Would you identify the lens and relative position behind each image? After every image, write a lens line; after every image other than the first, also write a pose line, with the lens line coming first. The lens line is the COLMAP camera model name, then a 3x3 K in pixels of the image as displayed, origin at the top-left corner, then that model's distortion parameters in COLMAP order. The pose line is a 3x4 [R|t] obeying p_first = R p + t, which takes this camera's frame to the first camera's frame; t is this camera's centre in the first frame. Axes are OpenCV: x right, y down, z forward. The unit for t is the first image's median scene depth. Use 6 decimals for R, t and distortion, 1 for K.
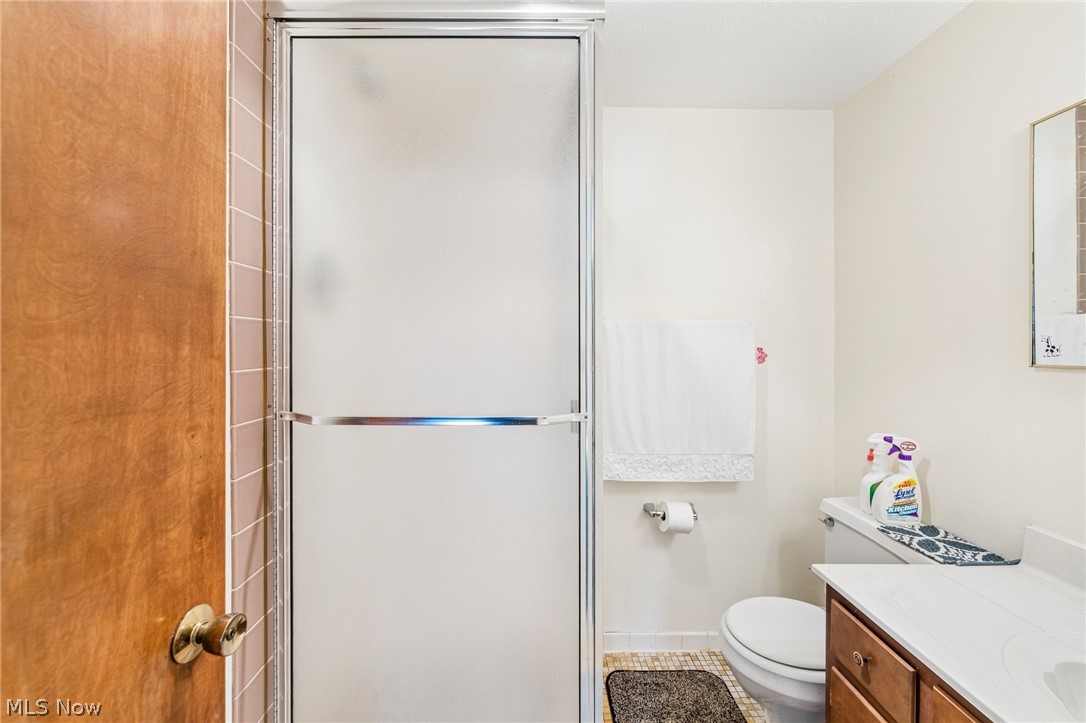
lens RADIAL K [[435.0, 0, 530.6], [0, 435.0, 340.7], [0, 0, 1]] dist [0.000506, -0.000297]
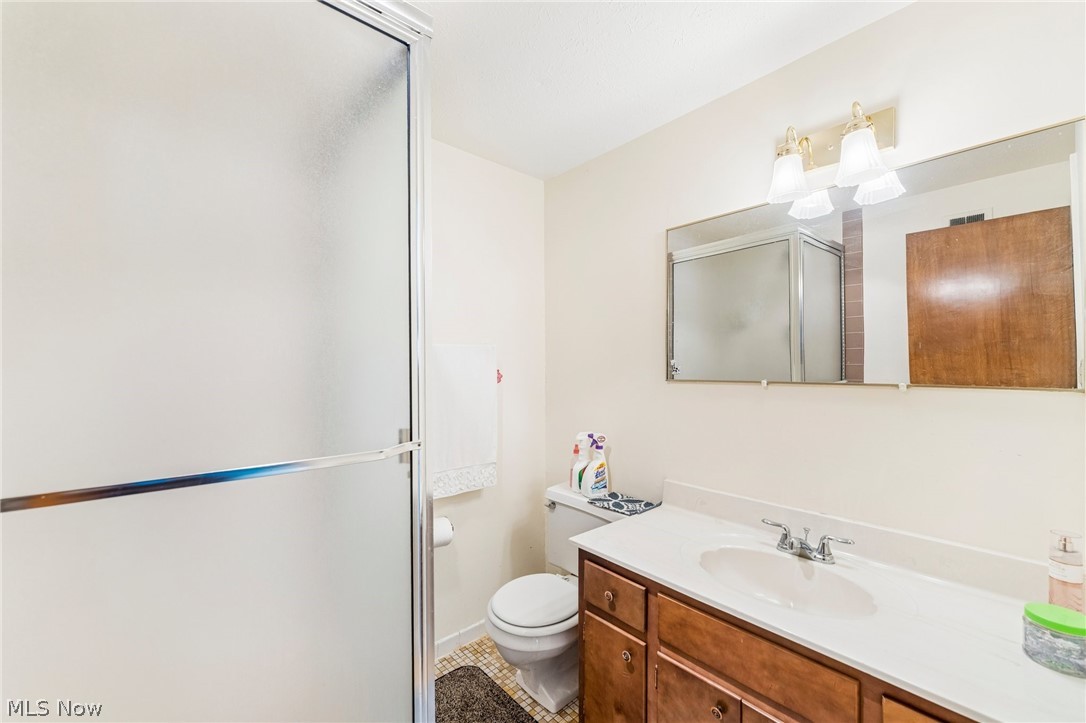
lens RADIAL K [[435.0, 0, 539.0], [0, 435.0, 364.8], [0, 0, 1]] dist [0.000506, -0.000297]
pose [[0.760769, -0.001794, 0.649020, -0.204020], [-0.003331, 0.999972, 0.006669, -0.006802], [-0.649014, -0.007236, 0.760742, 0.065156]]
